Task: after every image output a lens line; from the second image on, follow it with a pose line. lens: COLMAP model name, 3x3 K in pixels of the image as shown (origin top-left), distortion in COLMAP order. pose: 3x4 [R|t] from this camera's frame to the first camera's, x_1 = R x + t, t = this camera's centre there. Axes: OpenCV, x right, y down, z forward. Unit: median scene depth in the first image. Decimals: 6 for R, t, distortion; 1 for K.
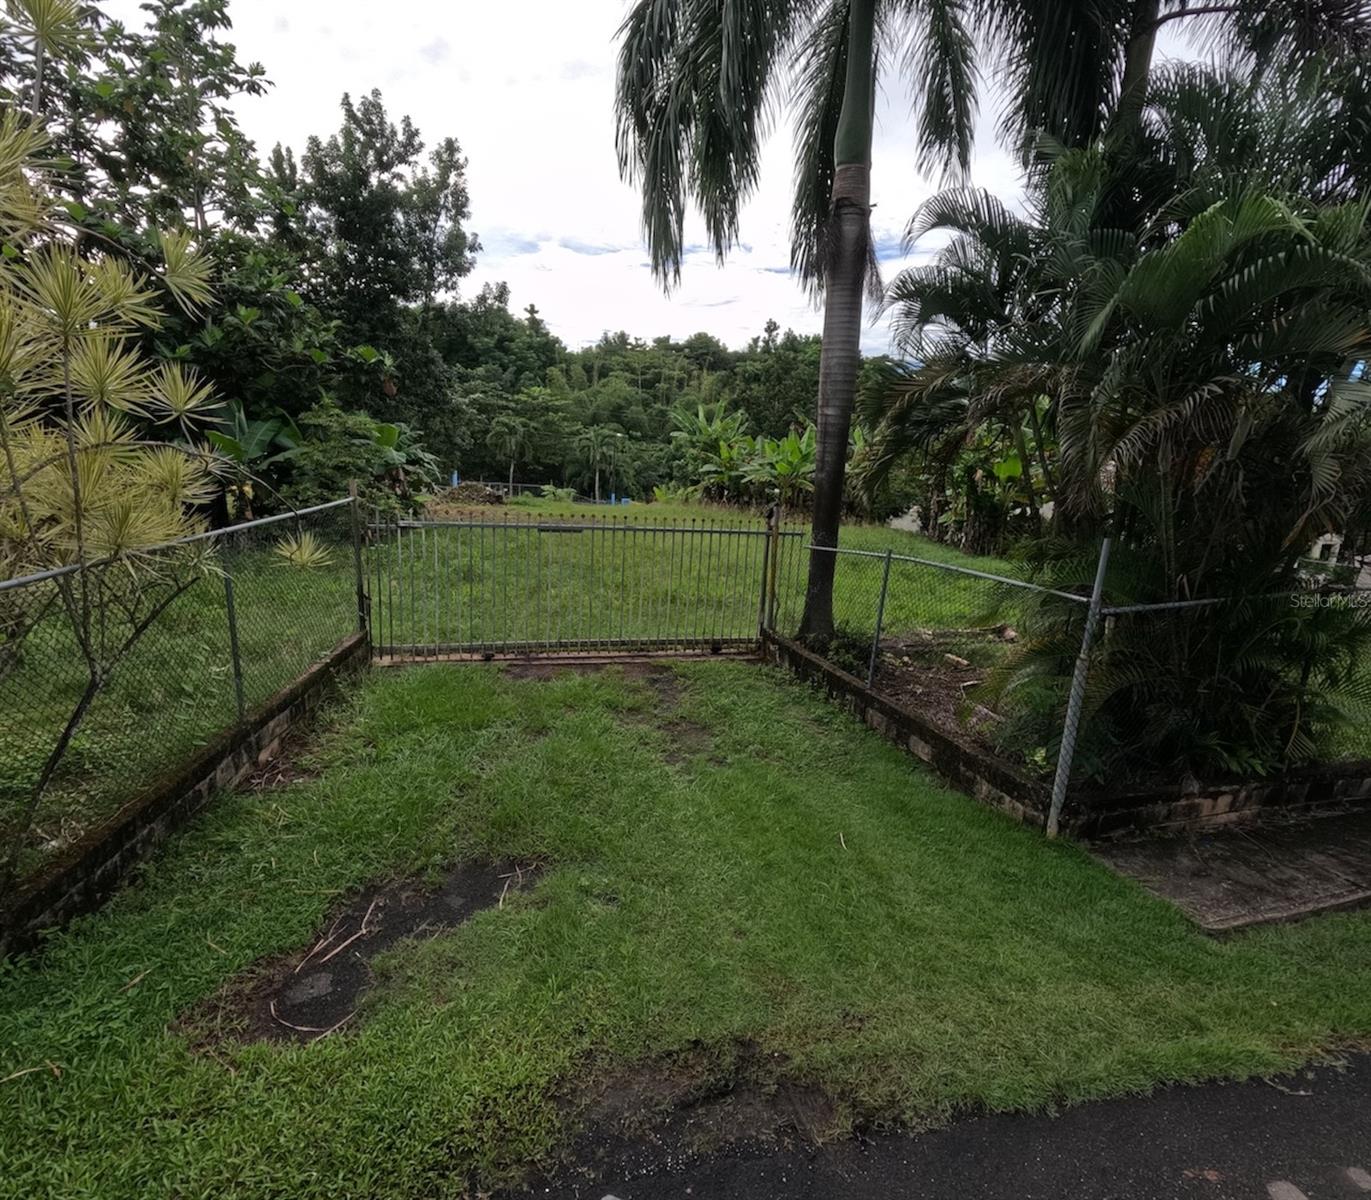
lens RADIAL K [[725.4, 0, 686.9], [0, 725.4, 599.2], [0, 0, 1]] dist [-0.002667, 0.001596]
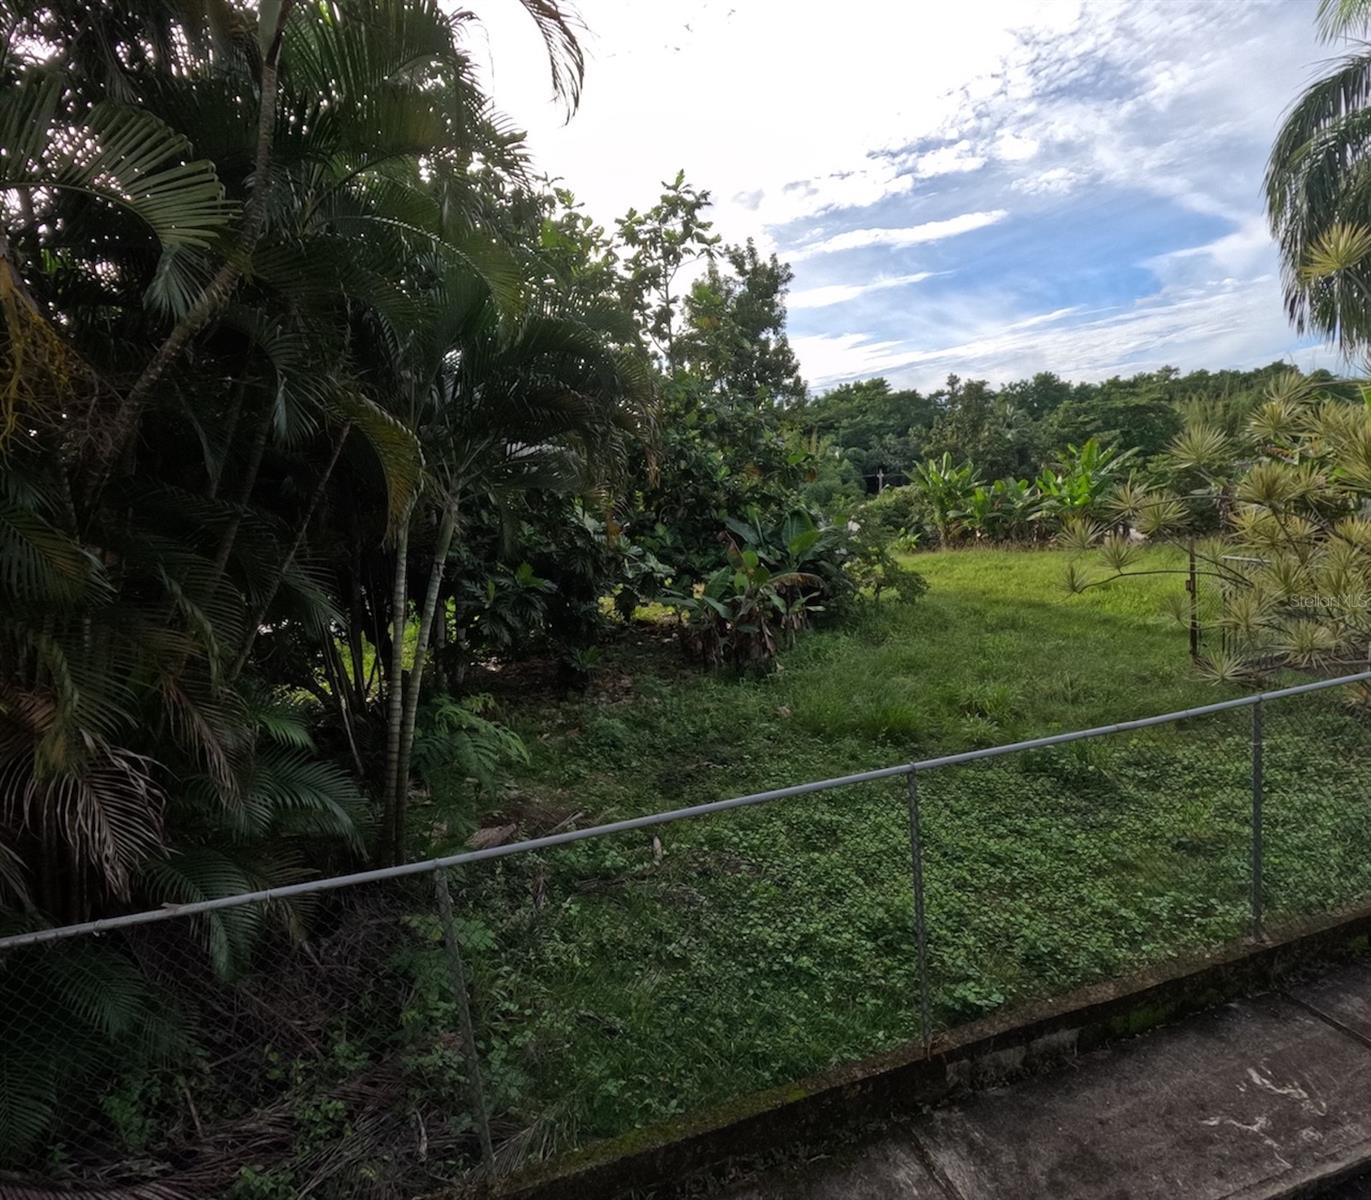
lens RADIAL K [[725.4, 0, 683.6], [0, 725.4, 598.5], [0, 0, 1]] dist [-0.002667, 0.001596]
pose [[0.989707, -0.138534, -0.035879, -1.154805], [0.135089, 0.987163, -0.085207, -0.064138], [0.047223, 0.079483, 0.995717, -0.282165]]
